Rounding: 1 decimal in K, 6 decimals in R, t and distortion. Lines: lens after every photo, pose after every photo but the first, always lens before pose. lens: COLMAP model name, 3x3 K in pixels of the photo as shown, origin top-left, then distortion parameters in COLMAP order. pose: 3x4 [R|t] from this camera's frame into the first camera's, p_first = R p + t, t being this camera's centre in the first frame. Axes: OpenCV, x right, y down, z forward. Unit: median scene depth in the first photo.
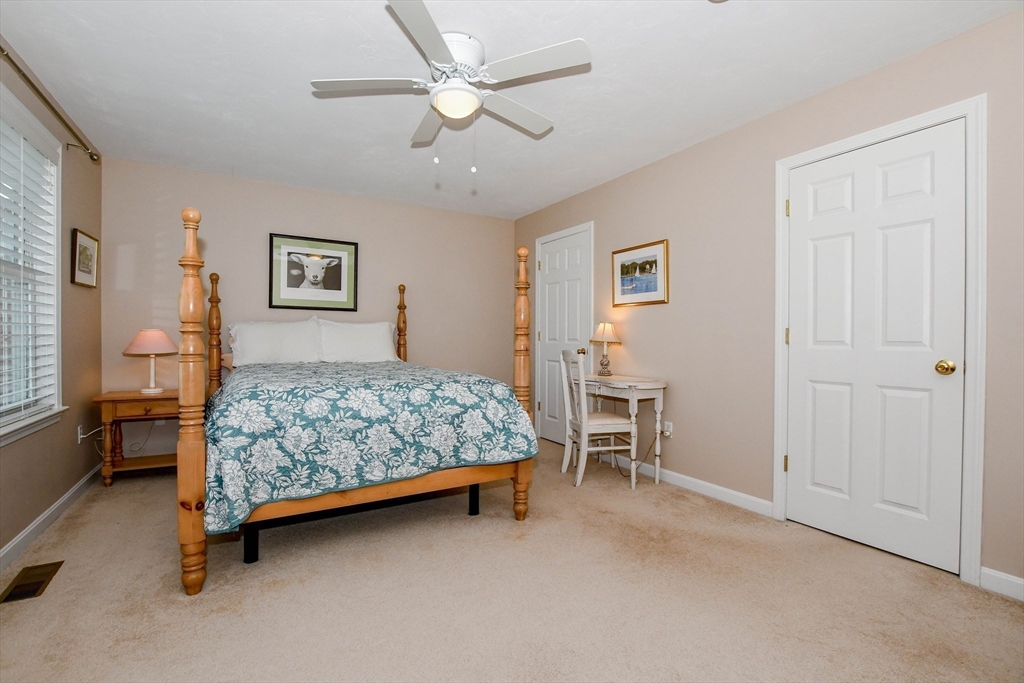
lens RADIAL K [[451.8, 0, 513.6], [0, 451.8, 348.2], [0, 0, 1]] dist [-0.031035, 0.003523]
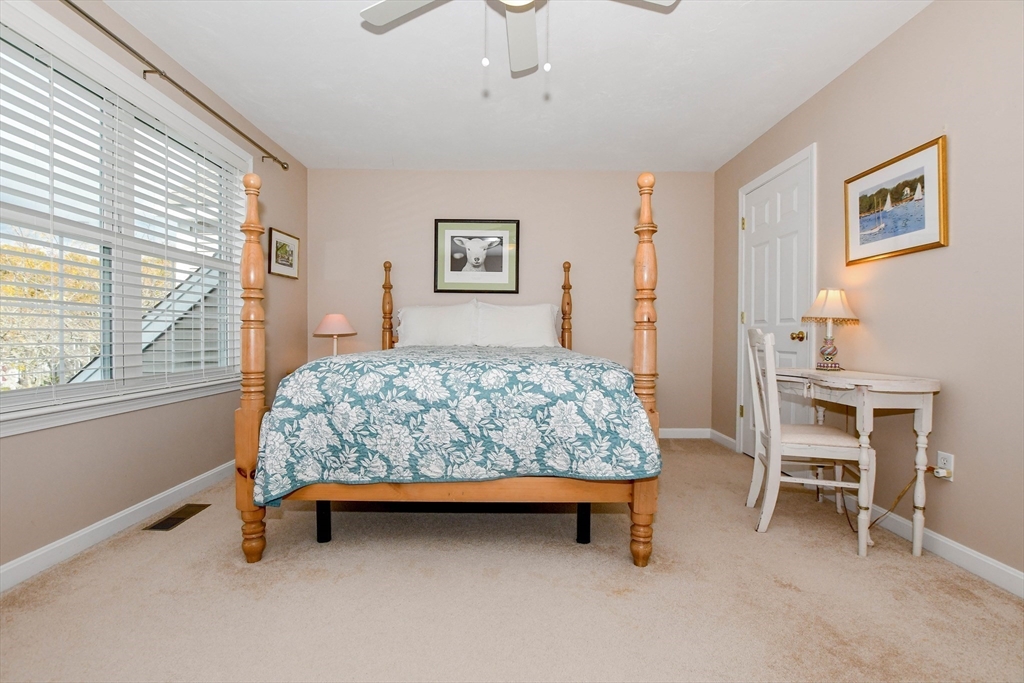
lens RADIAL K [[451.8, 0, 512.7], [0, 451.8, 346.4], [0, 0, 1]] dist [-0.031035, 0.003523]
pose [[0.859116, 0.010681, -0.511670, 0.188940], [-0.011154, 0.999935, 0.002145, 0.040447], [0.511660, 0.003864, 0.859179, 0.286586]]
